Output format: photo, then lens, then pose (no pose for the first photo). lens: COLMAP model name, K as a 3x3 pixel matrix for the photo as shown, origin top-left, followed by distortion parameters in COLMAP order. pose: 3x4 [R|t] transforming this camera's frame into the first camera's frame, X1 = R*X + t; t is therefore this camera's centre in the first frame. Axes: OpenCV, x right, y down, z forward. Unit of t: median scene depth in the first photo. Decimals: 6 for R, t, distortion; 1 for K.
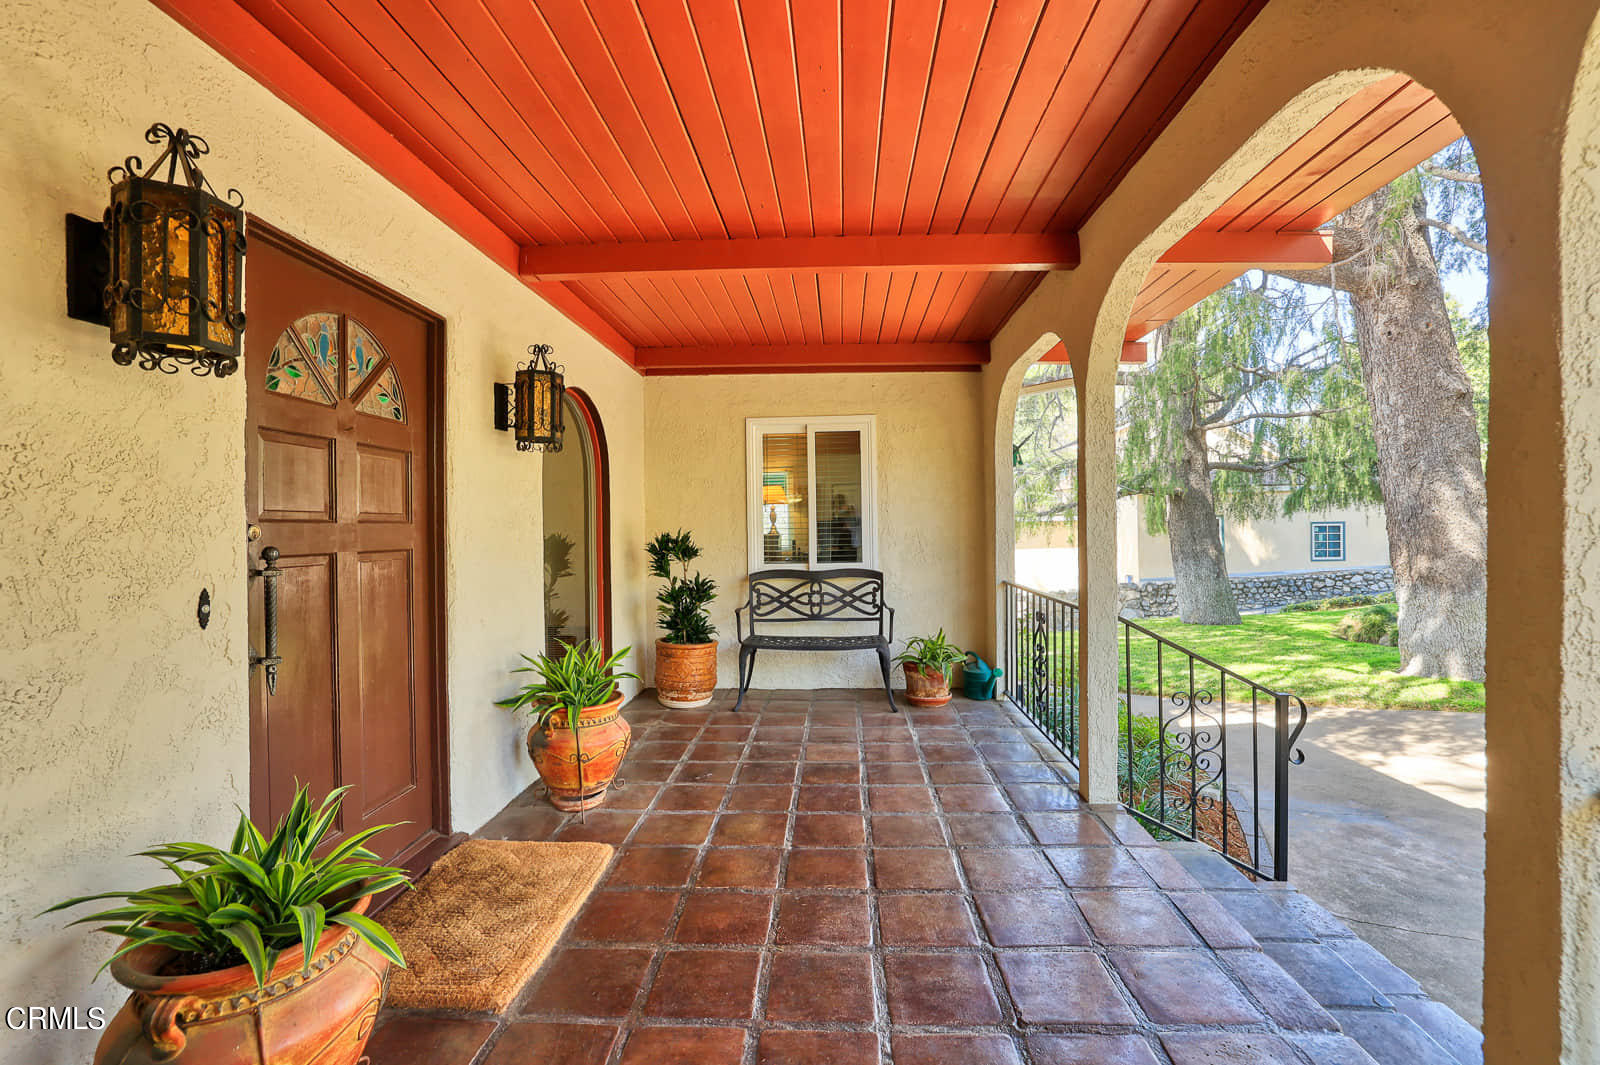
lens RADIAL K [[703.8, 0, 789.7], [0, 703.8, 527.2], [0, 0, 1]] dist [-0.033457, 0.004574]
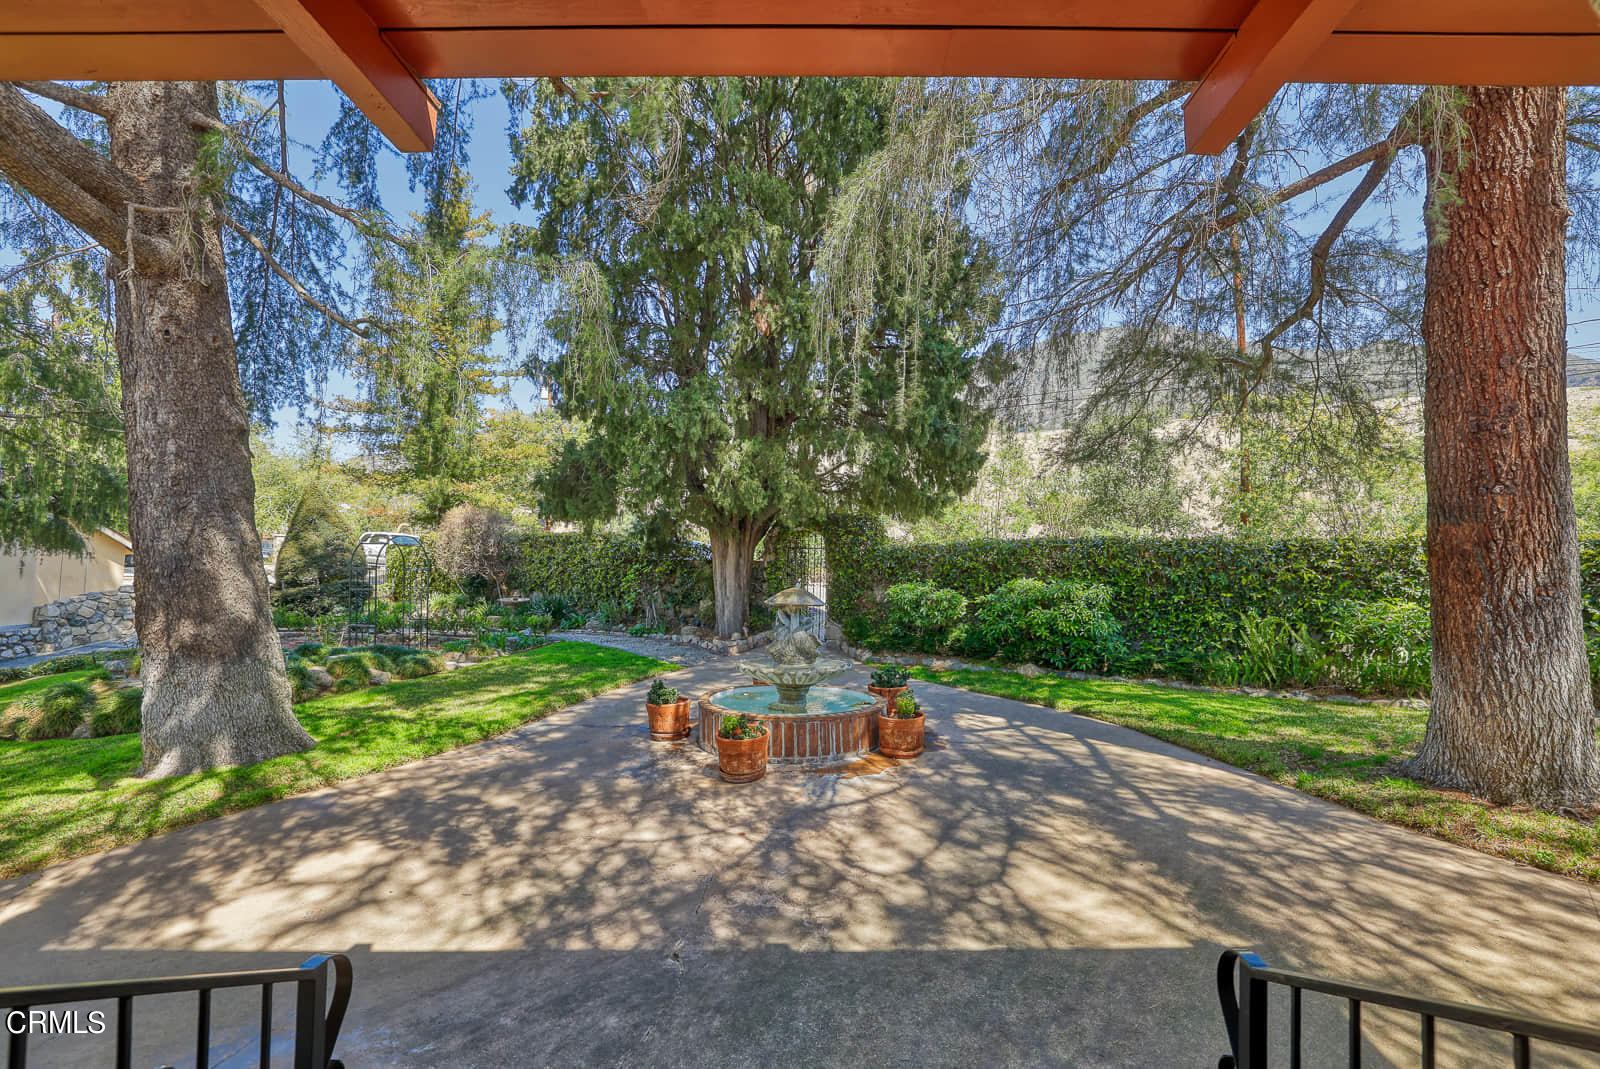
lens RADIAL K [[702.1, 0, 796.9], [0, 702.1, 531.8], [0, 0, 1]] dist [-0.001235, 0.000804]
pose [[-0.018638, 0.069783, 0.997388, 0.089630], [-0.012226, 0.997471, -0.070017, -0.011965], [-0.999752, -0.013499, -0.017737, 0.310573]]
